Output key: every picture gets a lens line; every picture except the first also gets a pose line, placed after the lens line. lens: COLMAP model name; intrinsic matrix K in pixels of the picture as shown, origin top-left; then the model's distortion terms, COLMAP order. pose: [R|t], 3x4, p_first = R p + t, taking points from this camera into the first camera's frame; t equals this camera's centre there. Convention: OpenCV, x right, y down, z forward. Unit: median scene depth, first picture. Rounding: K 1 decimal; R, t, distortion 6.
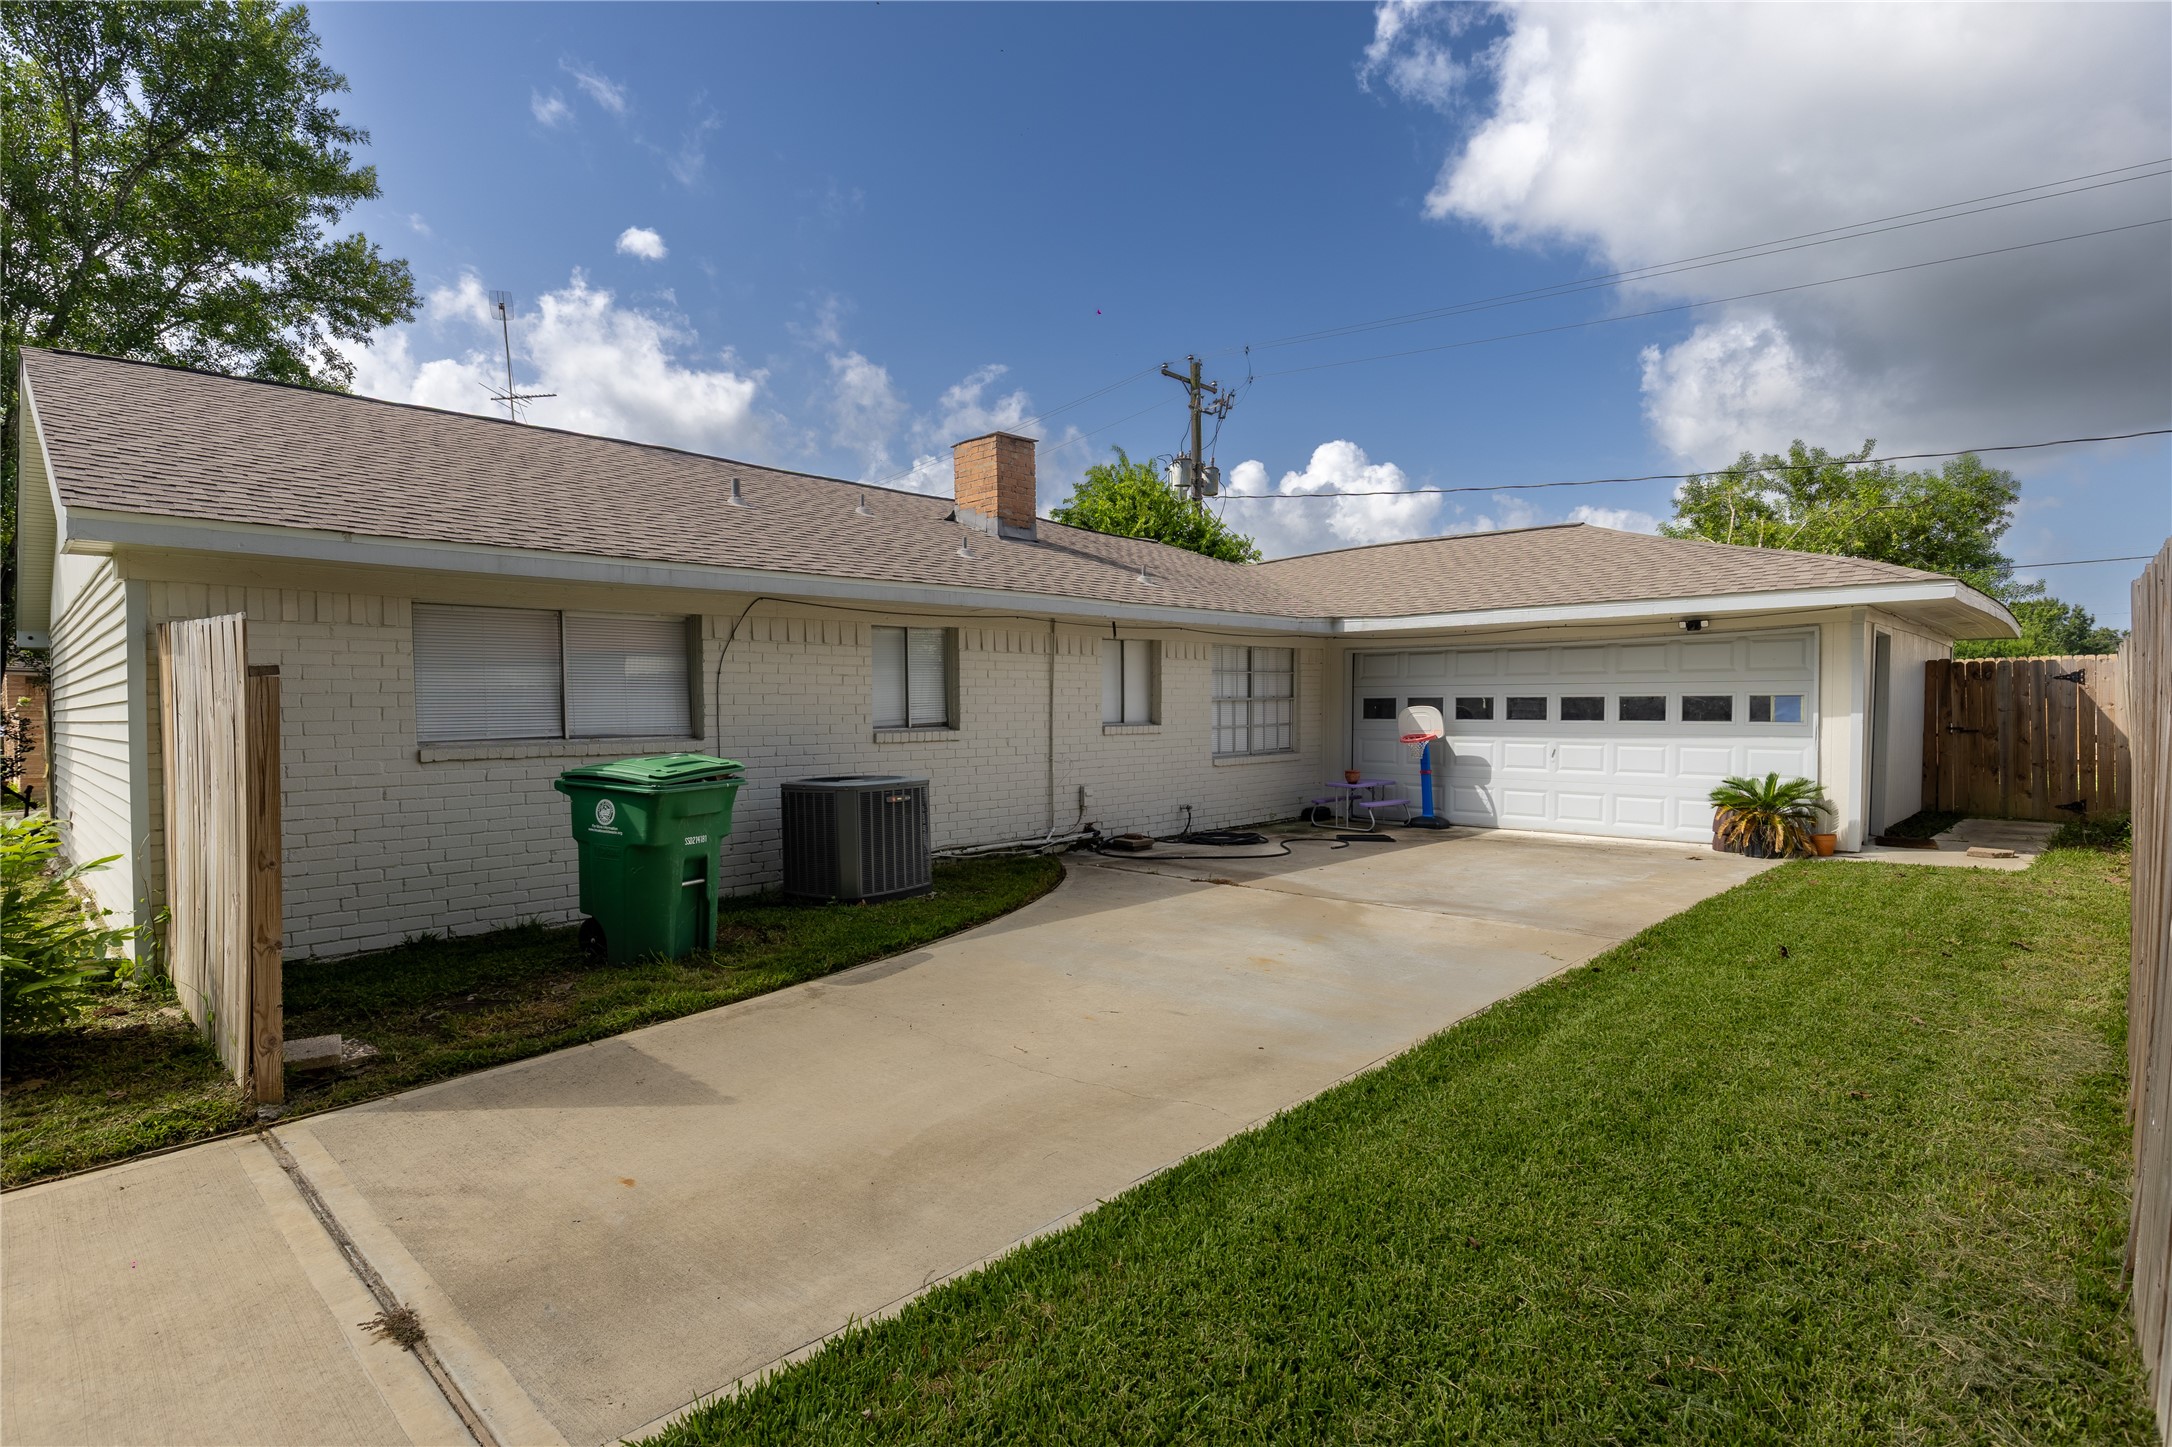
lens RADIAL K [[1103.9, 0, 1087.3], [0, 1103.9, 714.5], [0, 0, 1]] dist [-0.022429, 0.000349]
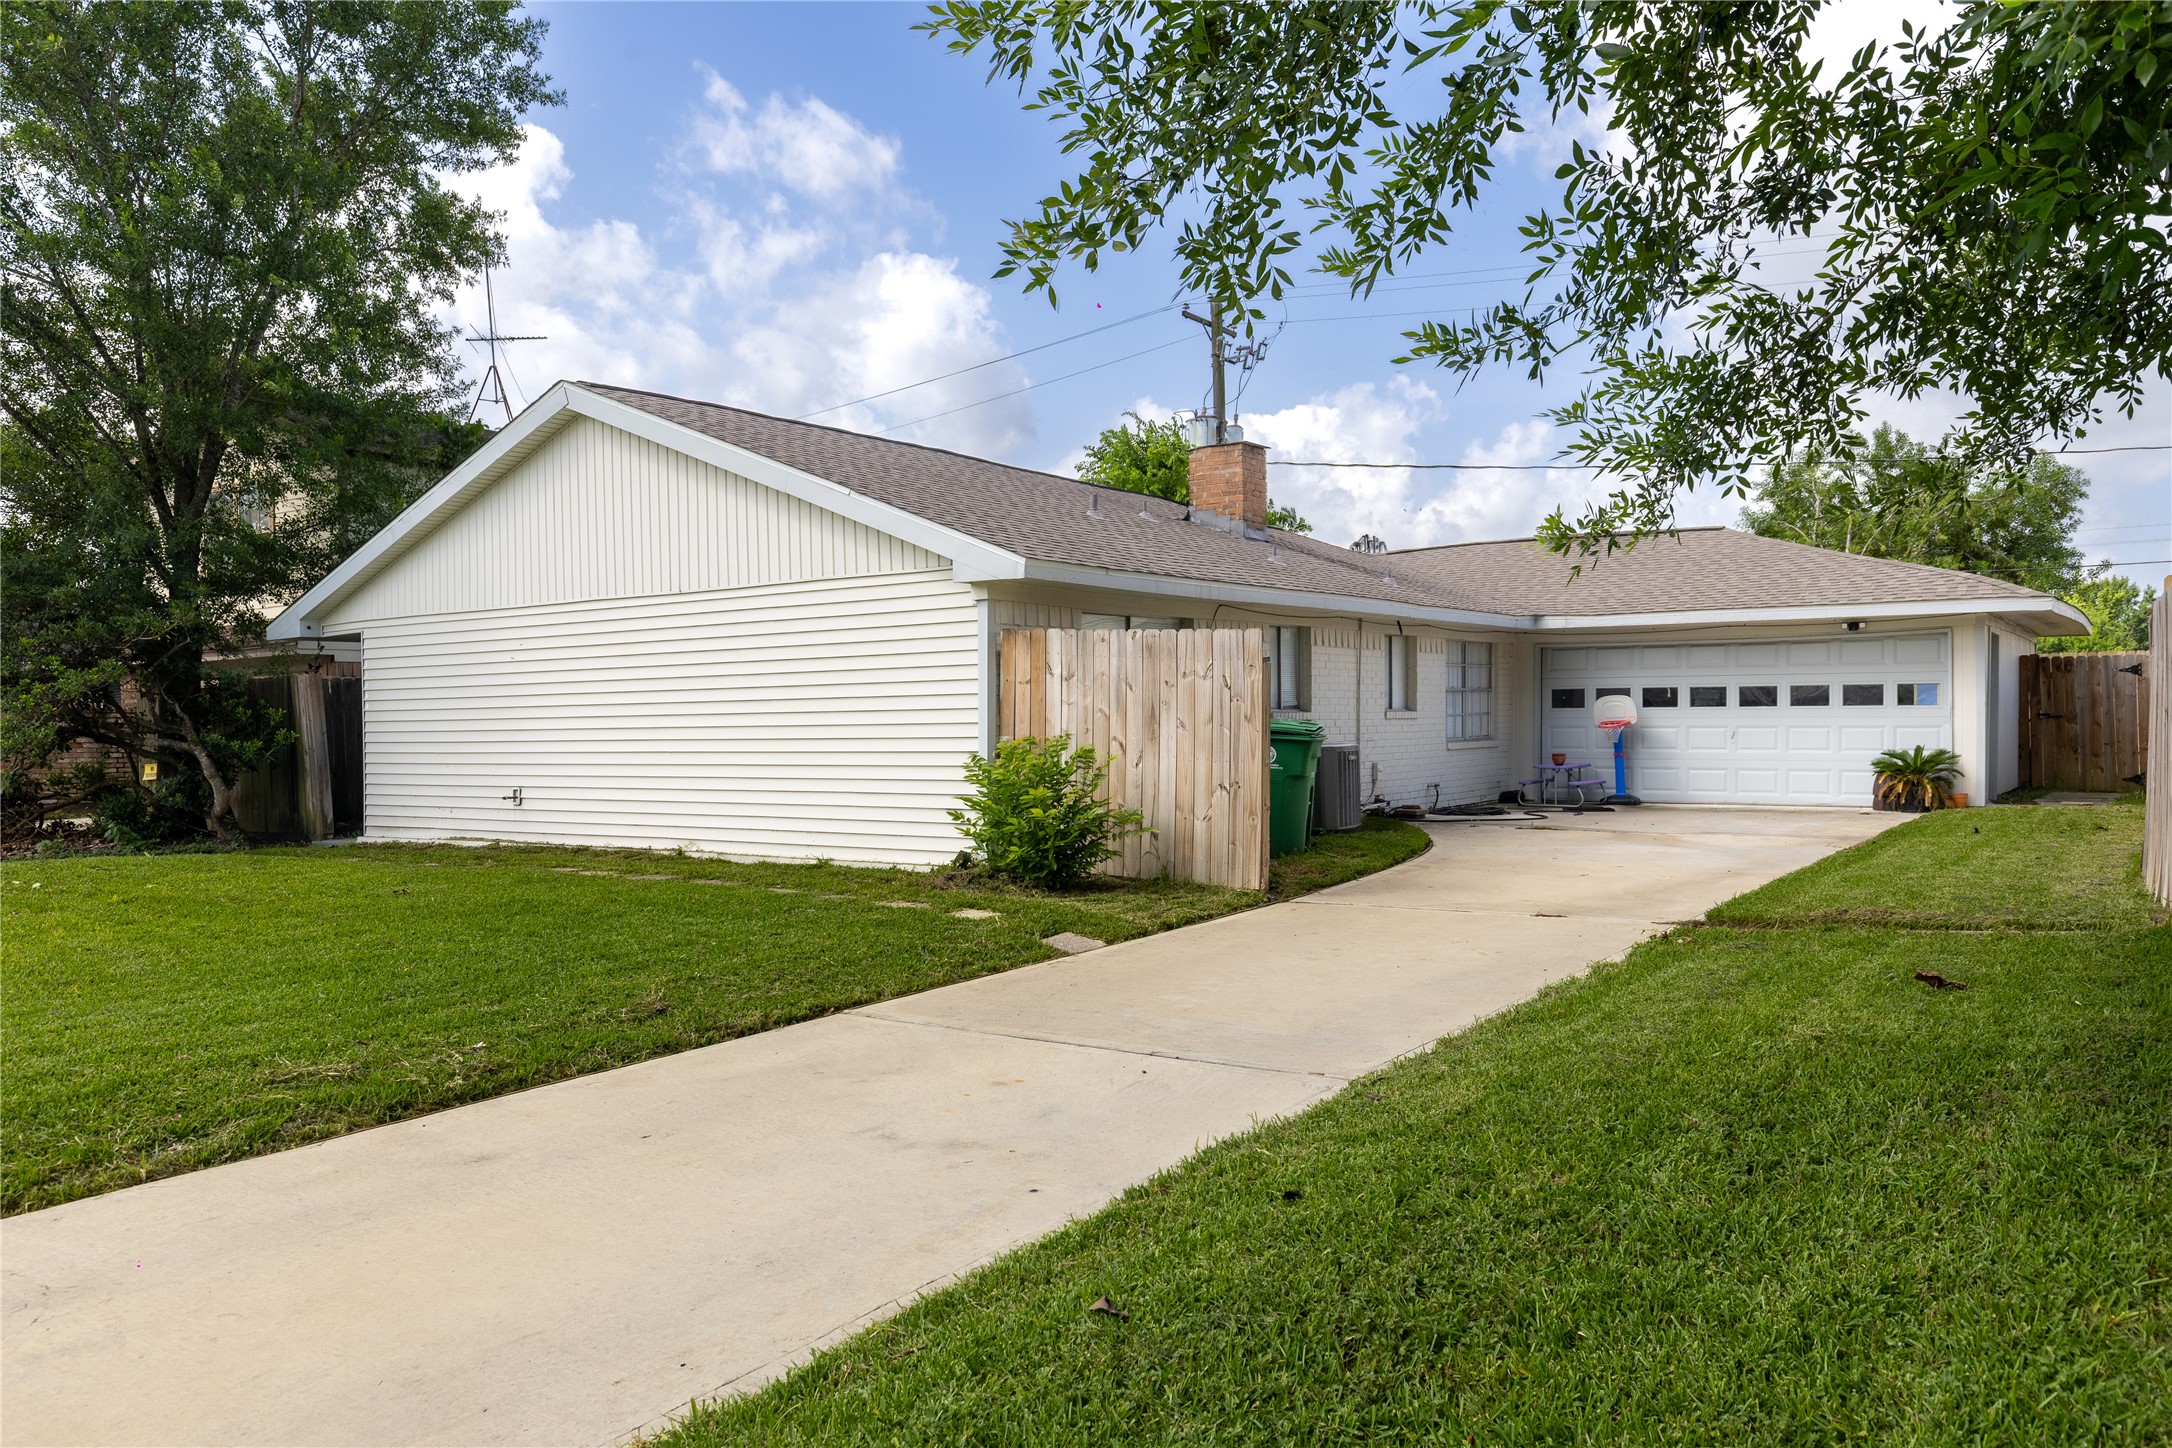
lens RADIAL K [[1612.7, 0, 1085.0], [0, 1612.7, 731.1], [0, 0, 1]] dist [-0.041384, -0.001349]
pose [[0.989101, -0.005750, 0.147125, -0.468219], [0.005791, 0.999983, 0.000154, 0.025196], [-0.147124, 0.000700, 0.989118, -0.529670]]
